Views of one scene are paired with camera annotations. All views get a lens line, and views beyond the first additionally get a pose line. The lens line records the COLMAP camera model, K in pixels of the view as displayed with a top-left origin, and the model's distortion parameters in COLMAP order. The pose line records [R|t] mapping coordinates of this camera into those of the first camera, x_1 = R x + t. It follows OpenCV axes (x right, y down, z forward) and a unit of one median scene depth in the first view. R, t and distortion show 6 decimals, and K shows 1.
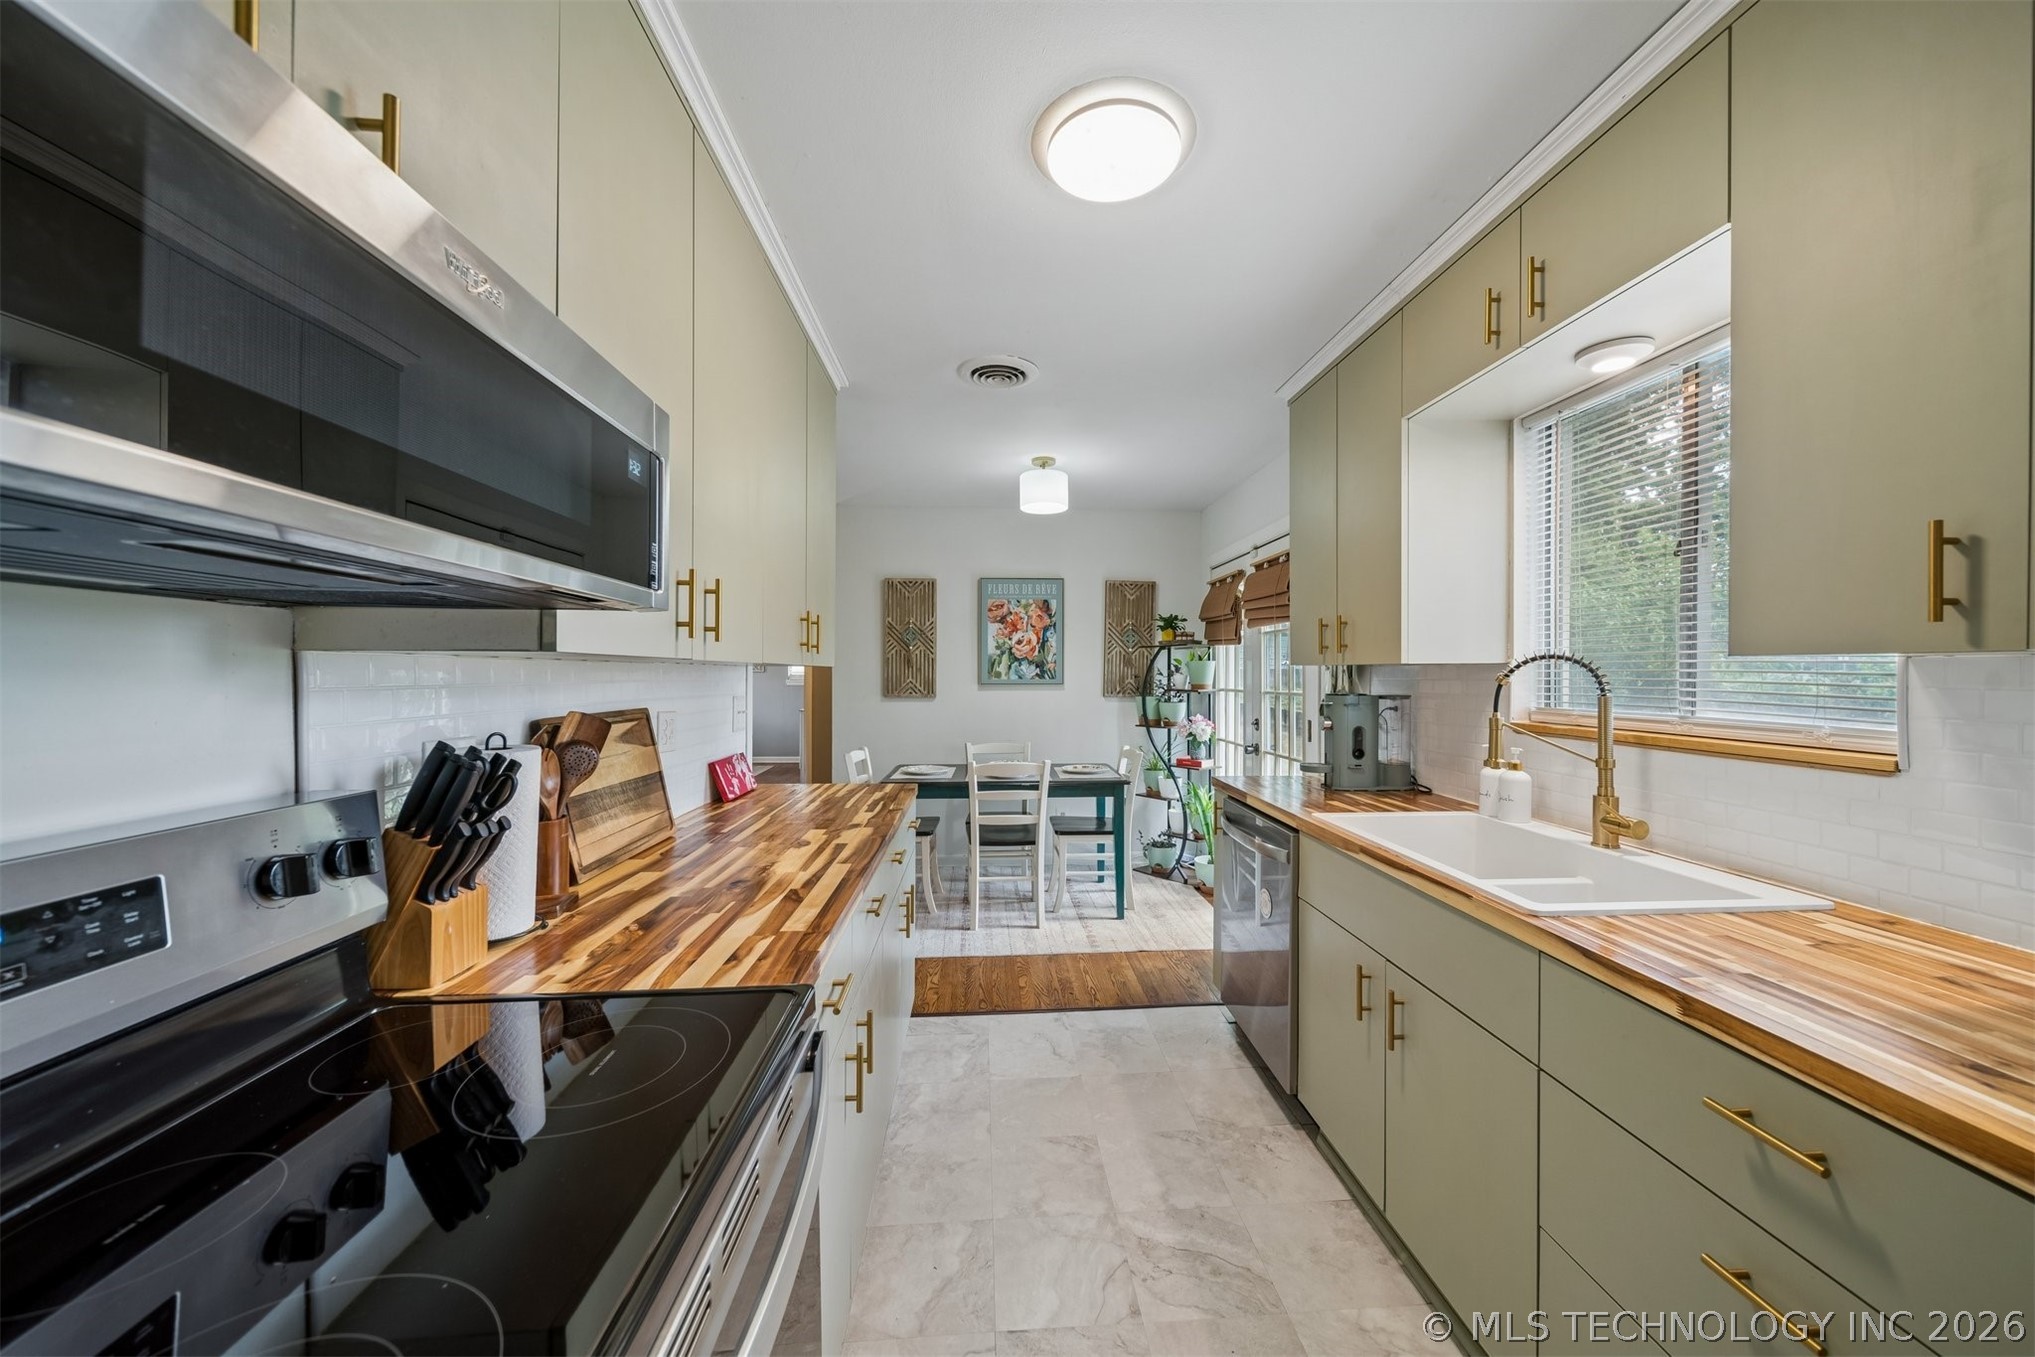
lens RADIAL K [[719.2, 0, 1019.7], [0, 719.2, 681.2], [0, 0, 1]] dist [0.000721, -0.001034]
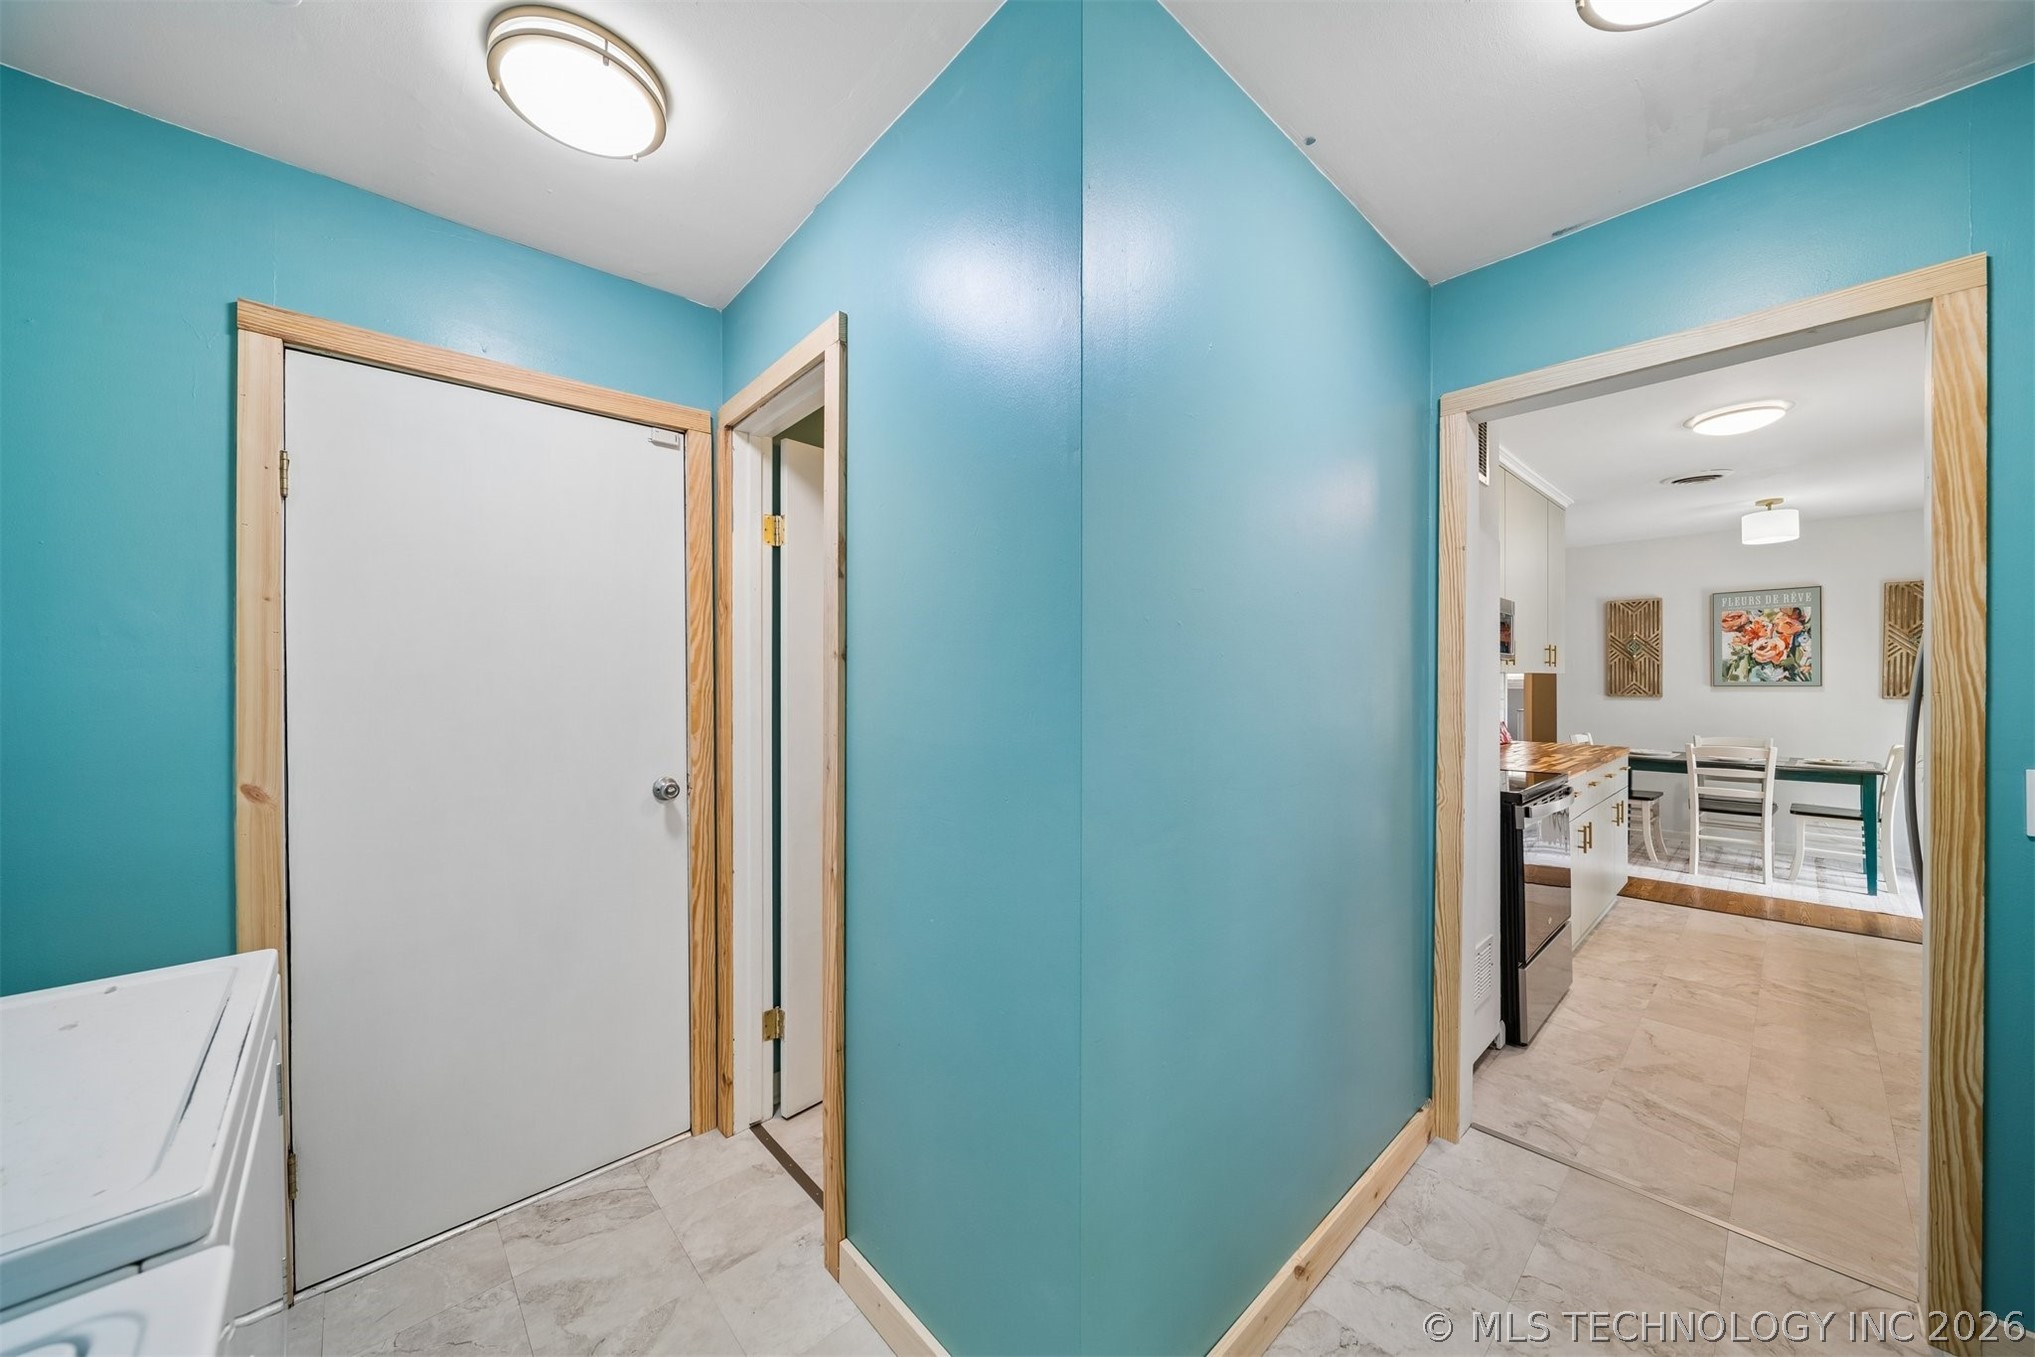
lens RADIAL K [[719.2, 0, 1020.4], [0, 719.2, 679.7], [0, 0, 1]] dist [0.000721, -0.001034]
pose [[0.637042, -0.005597, -0.770809, 0.126327], [-0.001362, 0.999964, -0.008386, 0.005026], [0.770828, 0.006392, 0.637011, -0.583691]]
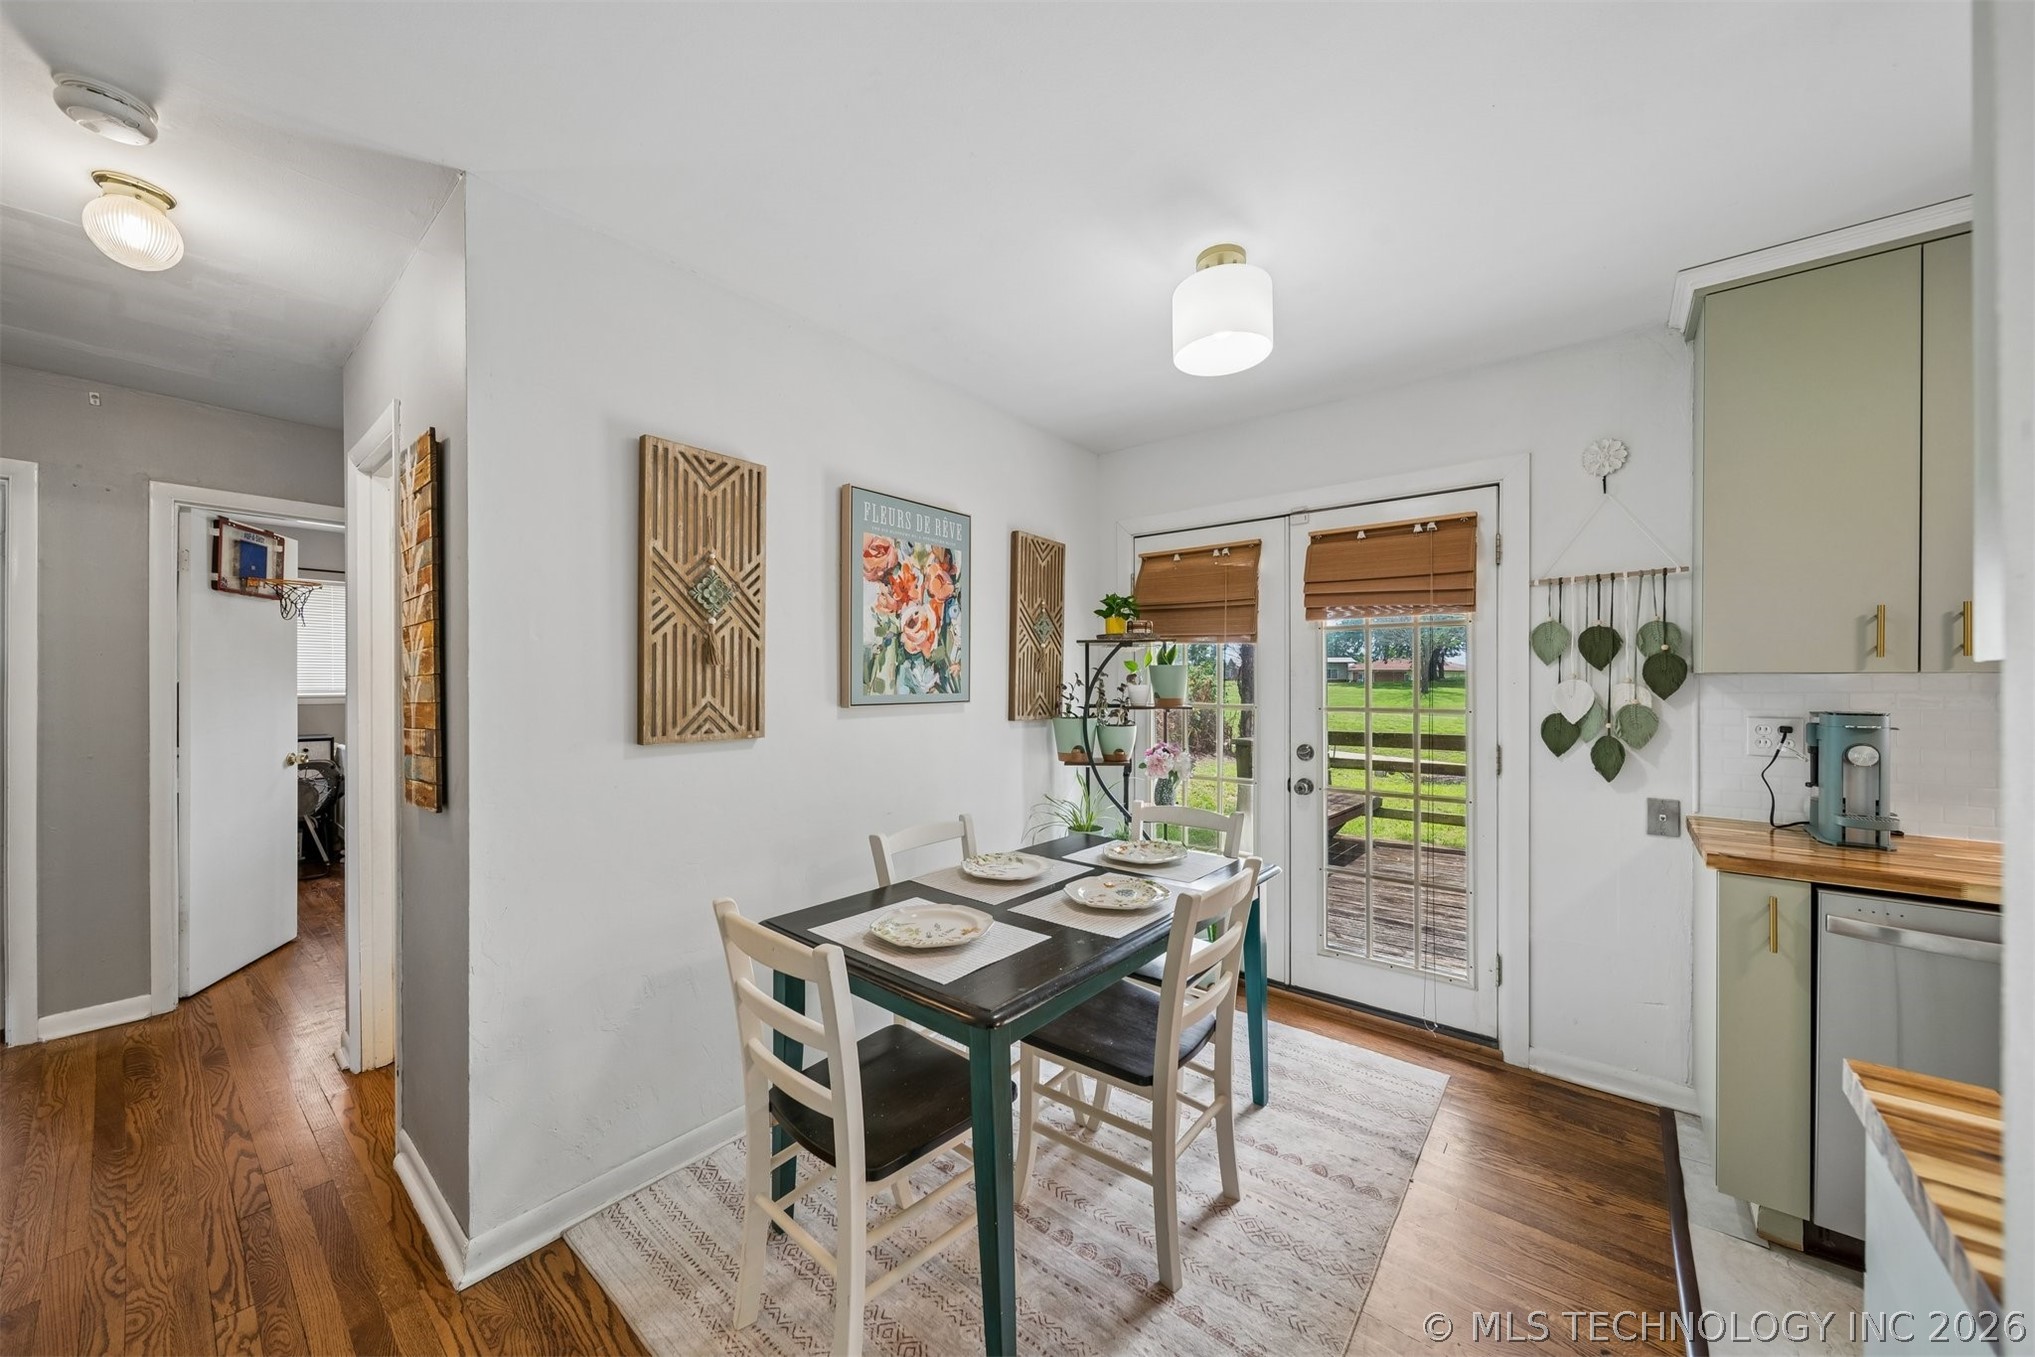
lens RADIAL K [[719.2, 0, 1028.3], [0, 719.2, 680.8], [0, 0, 1]] dist [0.000721, -0.001034]
pose [[0.667076, 0.000255, 0.744990, -0.337498], [0.007151, 0.999952, -0.006745, -0.008366], [-0.744956, 0.009827, 0.667042, 0.596843]]
